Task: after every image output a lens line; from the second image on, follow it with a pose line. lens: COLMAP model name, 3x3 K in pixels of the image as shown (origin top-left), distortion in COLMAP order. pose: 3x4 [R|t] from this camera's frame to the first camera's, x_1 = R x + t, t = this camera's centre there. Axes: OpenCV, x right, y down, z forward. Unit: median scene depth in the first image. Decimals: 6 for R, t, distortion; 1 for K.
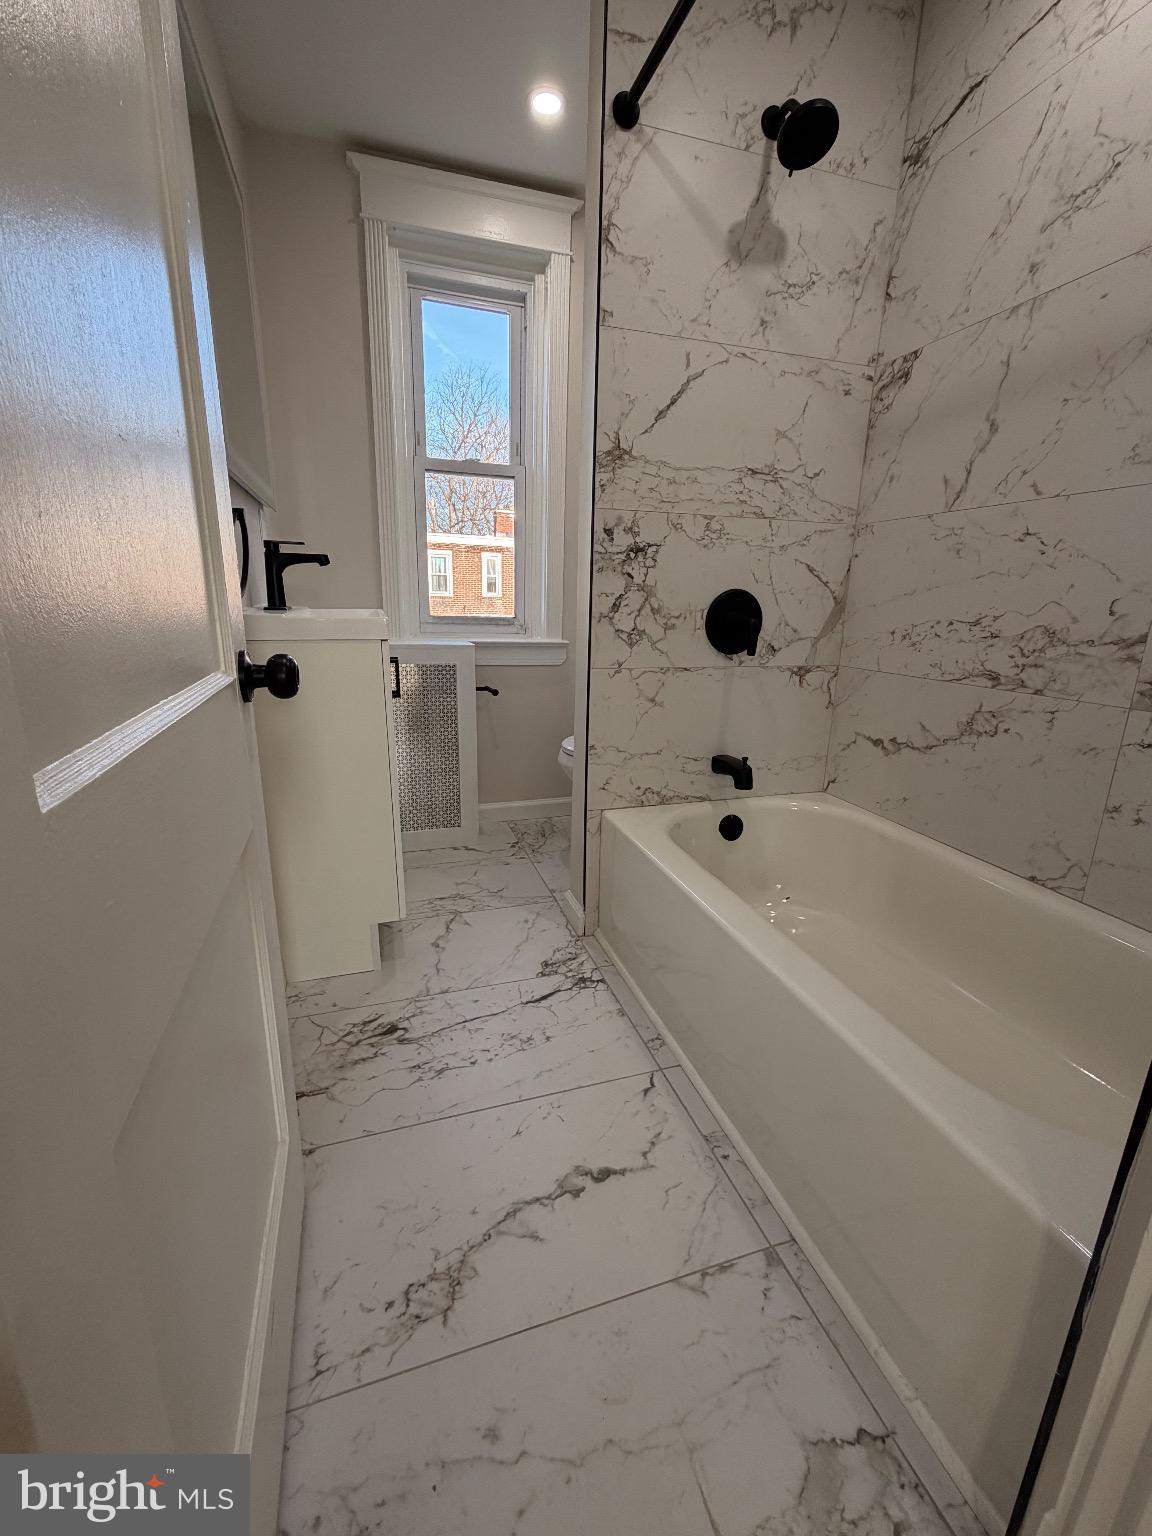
lens RADIAL K [[625.3, 0, 575.2], [0, 625.3, 764.8], [0, 0, 1]] dist [-0.001909, 0.000407]
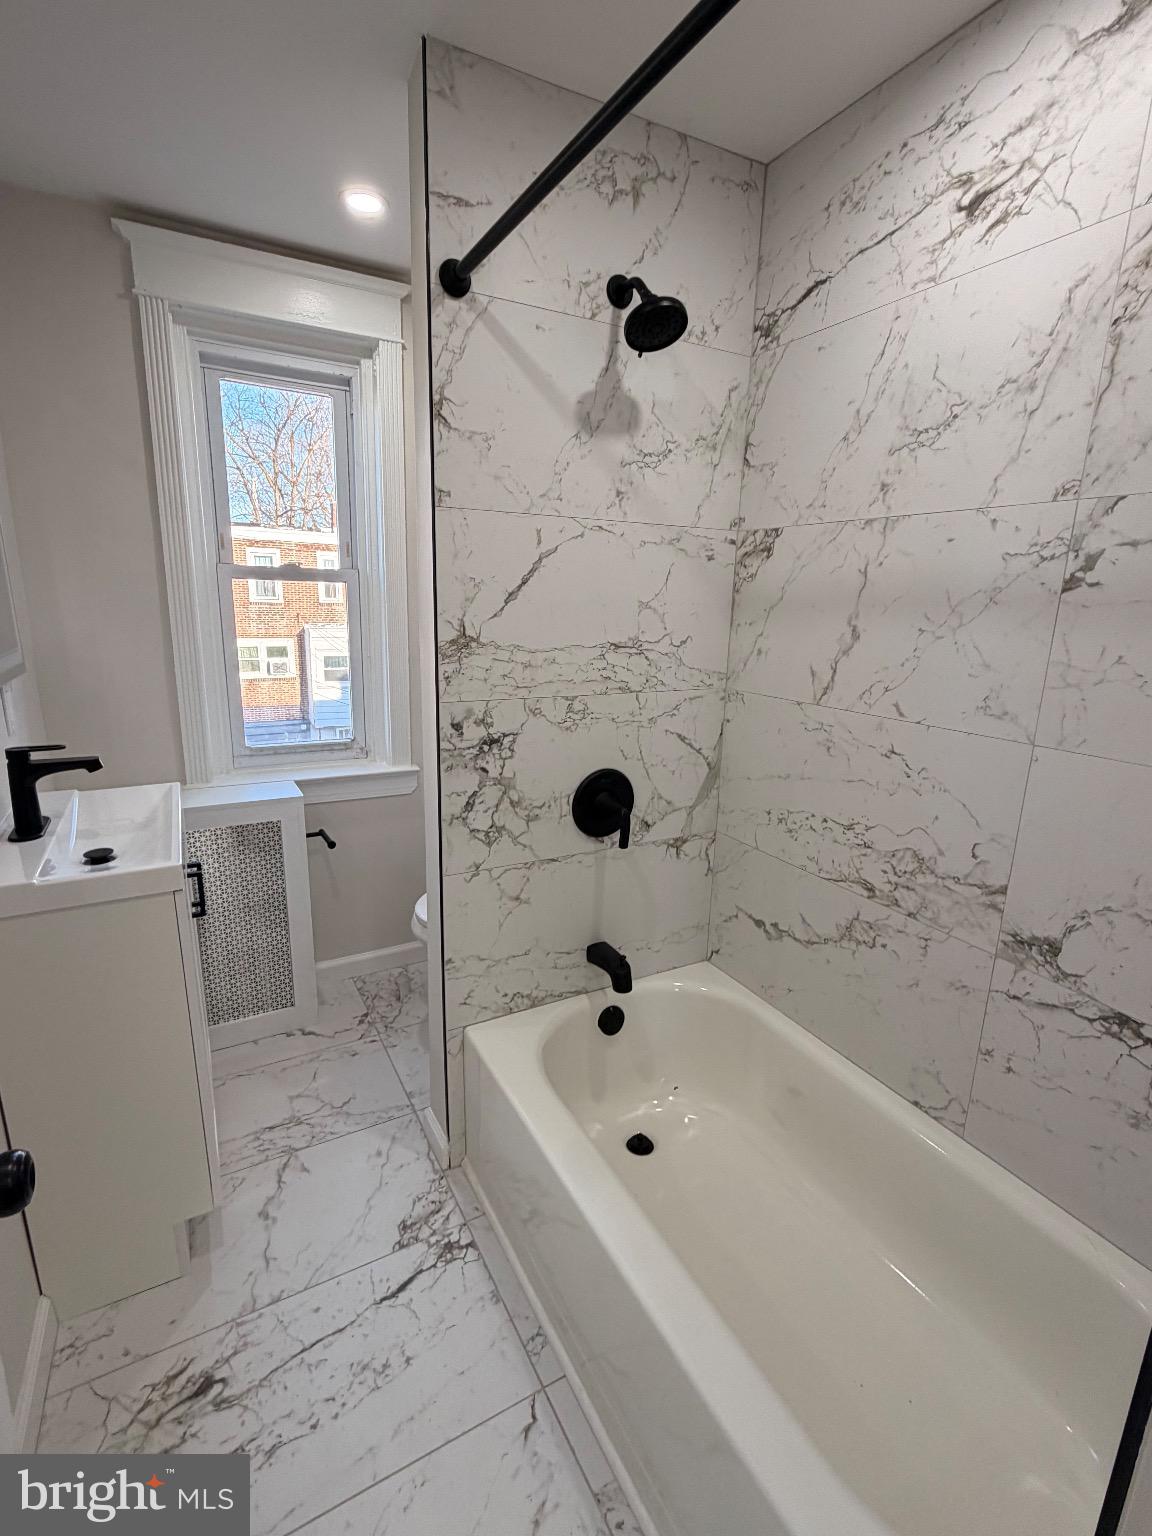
lens RADIAL K [[702.8, 0, 571.3], [0, 702.8, 765.9], [0, 0, 1]] dist [-0.001590, 0.000646]
pose [[0.981693, -0.041368, 0.185921, 0.026131], [0.045266, 0.998834, -0.016768, -0.297161], [-0.185011, 0.024877, 0.982422, 0.018586]]
